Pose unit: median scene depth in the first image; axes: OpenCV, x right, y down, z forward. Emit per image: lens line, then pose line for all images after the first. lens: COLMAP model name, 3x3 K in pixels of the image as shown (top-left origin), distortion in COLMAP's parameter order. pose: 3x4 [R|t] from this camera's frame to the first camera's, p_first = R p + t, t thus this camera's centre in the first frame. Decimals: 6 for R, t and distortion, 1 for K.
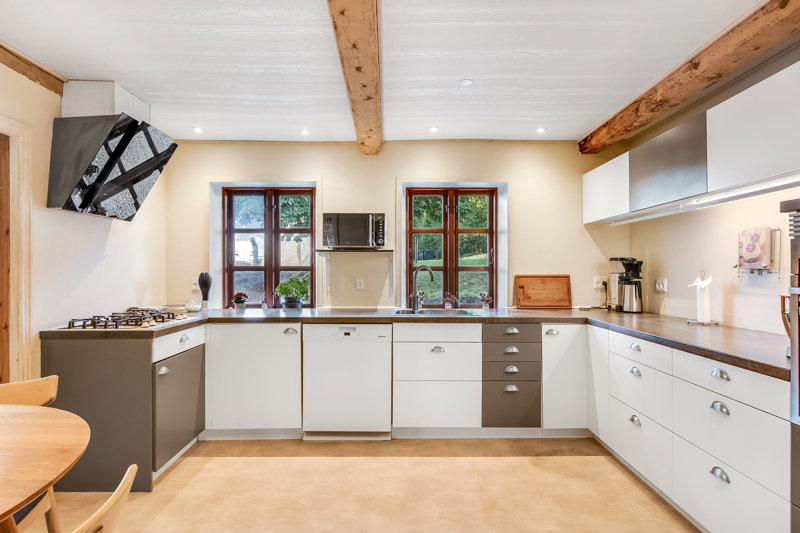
lens RADIAL K [[431.1, 0, 400.0], [0, 431.1, 266.5], [0, 0, 1]] dist [0.006695, 0.001270]
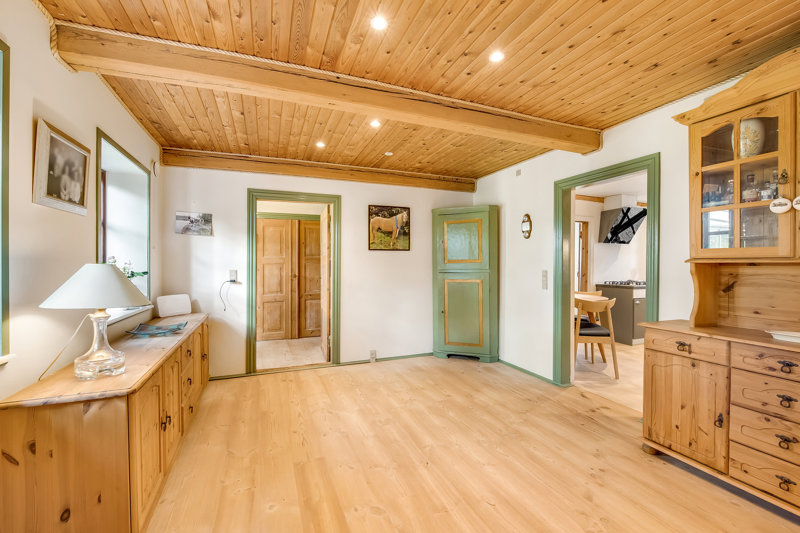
lens RADIAL K [[340.2, 0, 399.4], [0, 340.2, 270.0], [0, 0, 1]] dist [0.000039, -0.000146]
pose [[0.364002, 0.018405, -0.931216, 0.694185], [-0.001292, 0.999814, 0.019255, 0.005943], [0.931397, -0.005806, 0.363958, -0.901838]]
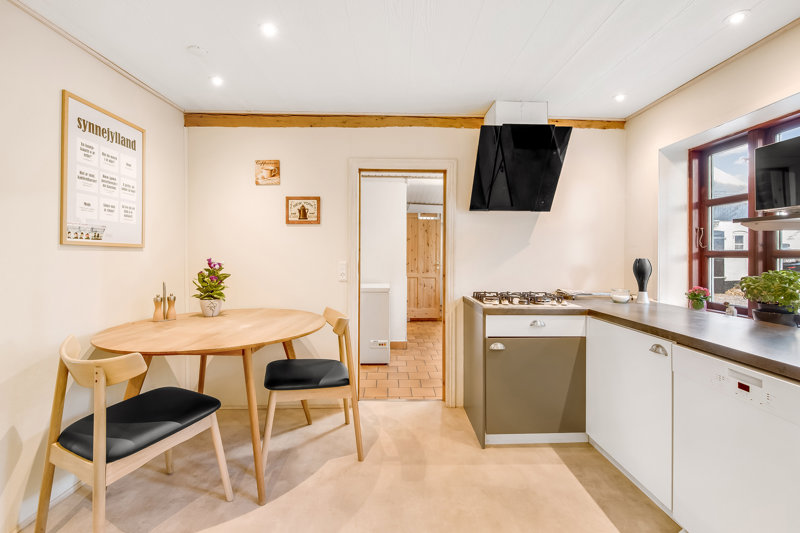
lens RADIAL K [[345.9, 0, 400.4], [0, 345.9, 252.7], [0, 0, 1]] dist [0.000661, 0.000045]
pose [[0.015099, -0.003878, -0.999878, 0.265285], [0.003039, 0.999988, -0.003833, 0.004379], [0.999881, -0.002981, 0.015111, 0.608927]]
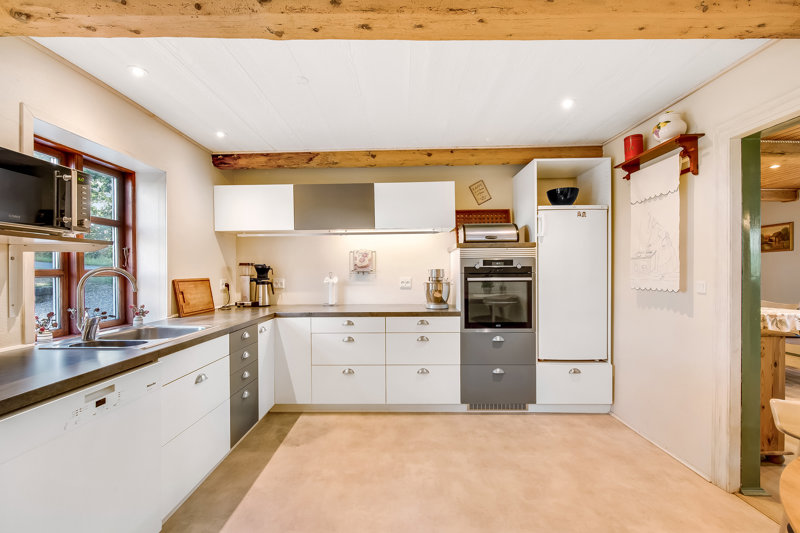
lens RADIAL K [[340.2, 0, 399.4], [0, 340.2, 270.0], [0, 0, 1]] dist [0.000039, -0.000146]
pose [[0.016721, 0.002428, 0.999857, -0.518692], [0.001327, 0.999996, -0.002451, 0.002384], [-0.999859, 0.001368, 0.016718, 0.645962]]
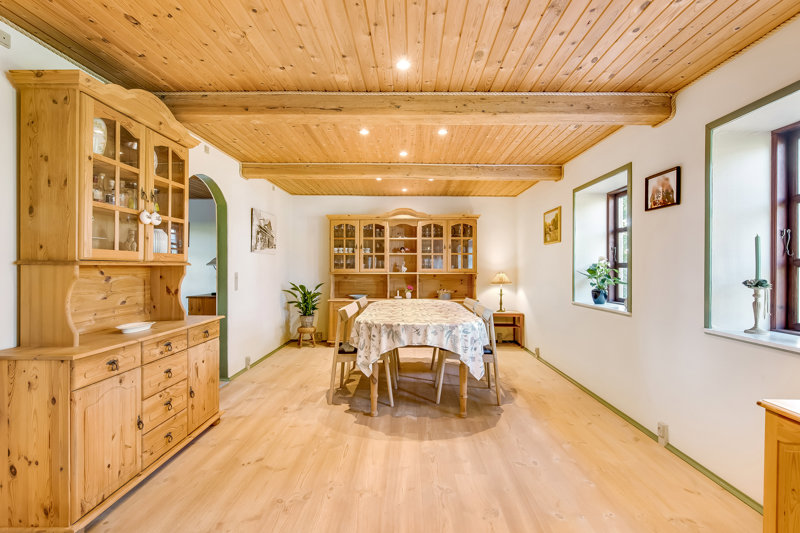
lens RADIAL K [[378.0, 0, 400.0], [0, 378.0, 266.5], [0, 0, 1]] dist [0.001643, 0.000274]
pose [[0.028049, 0.001353, 0.999606, -0.324020], [-0.004406, 0.999990, -0.001229, 0.004726], [-0.999597, -0.004370, 0.028055, -0.632627]]
